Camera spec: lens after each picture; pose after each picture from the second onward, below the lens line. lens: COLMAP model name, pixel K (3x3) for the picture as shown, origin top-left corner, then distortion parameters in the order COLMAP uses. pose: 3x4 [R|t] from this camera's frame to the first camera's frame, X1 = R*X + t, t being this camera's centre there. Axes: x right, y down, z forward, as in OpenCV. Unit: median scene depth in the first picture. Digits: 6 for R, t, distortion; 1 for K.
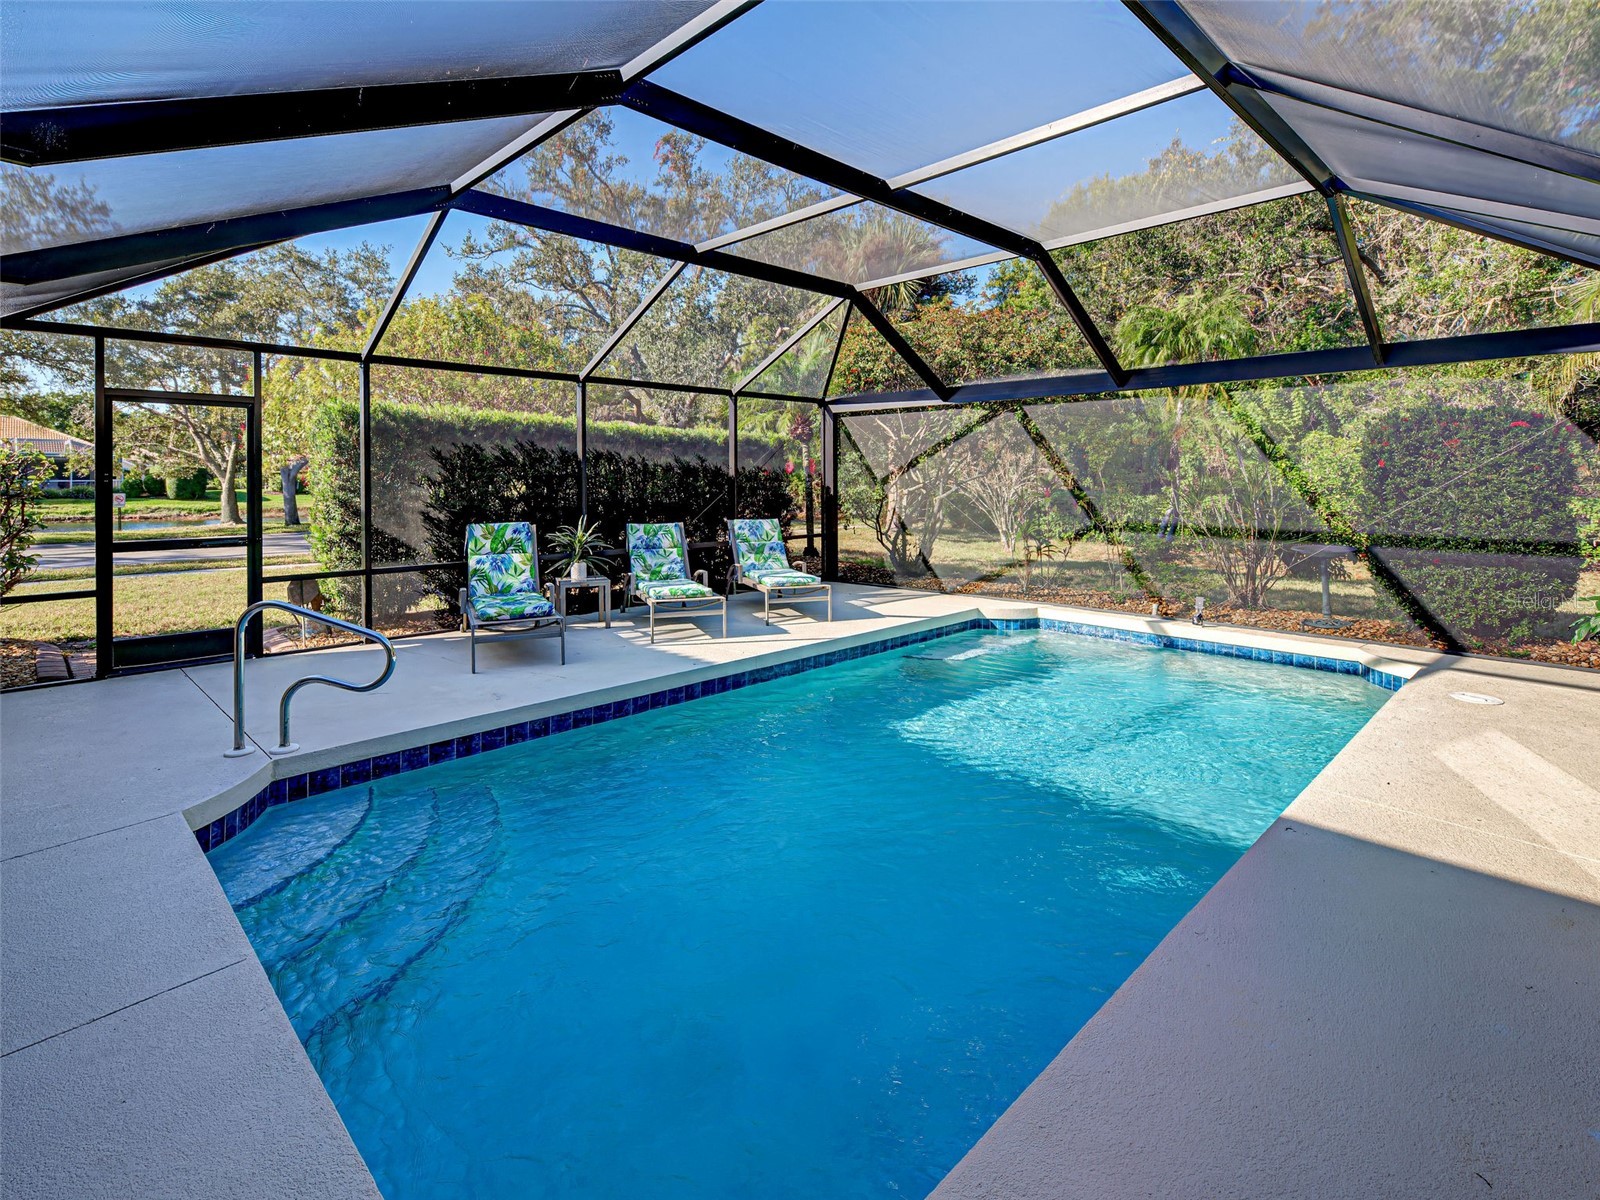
lens RADIAL K [[800.7, 0, 767.5], [0, 800.7, 487.9], [0, 0, 1]] dist [0.010873, -0.003471]
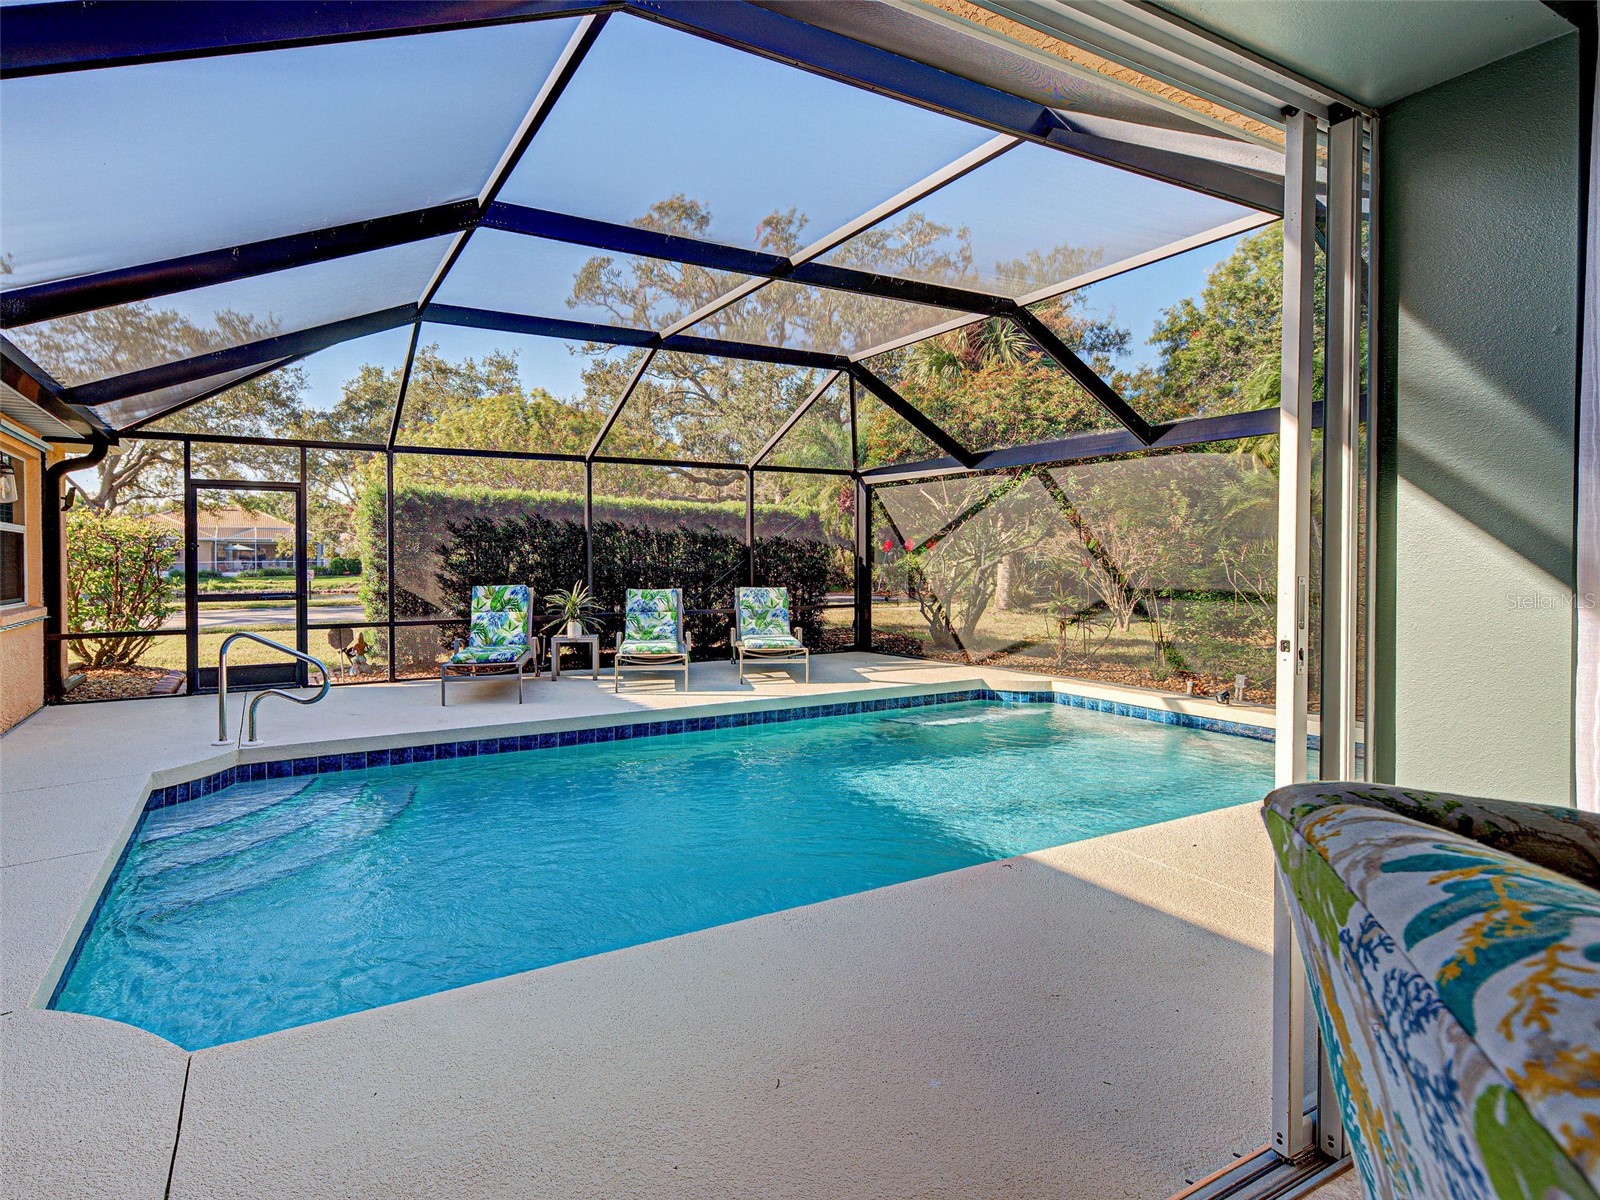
lens RADIAL K [[846.7, 0, 795.6], [0, 846.7, 588.3], [0, 0, 1]] dist [0.012147, 0.001998]
pose [[0.960726, 0.001040, -0.277498, 0.368041], [0.002599, 0.999915, 0.012744, 0.029464], [0.277488, -0.012965, 0.960642, -0.057542]]
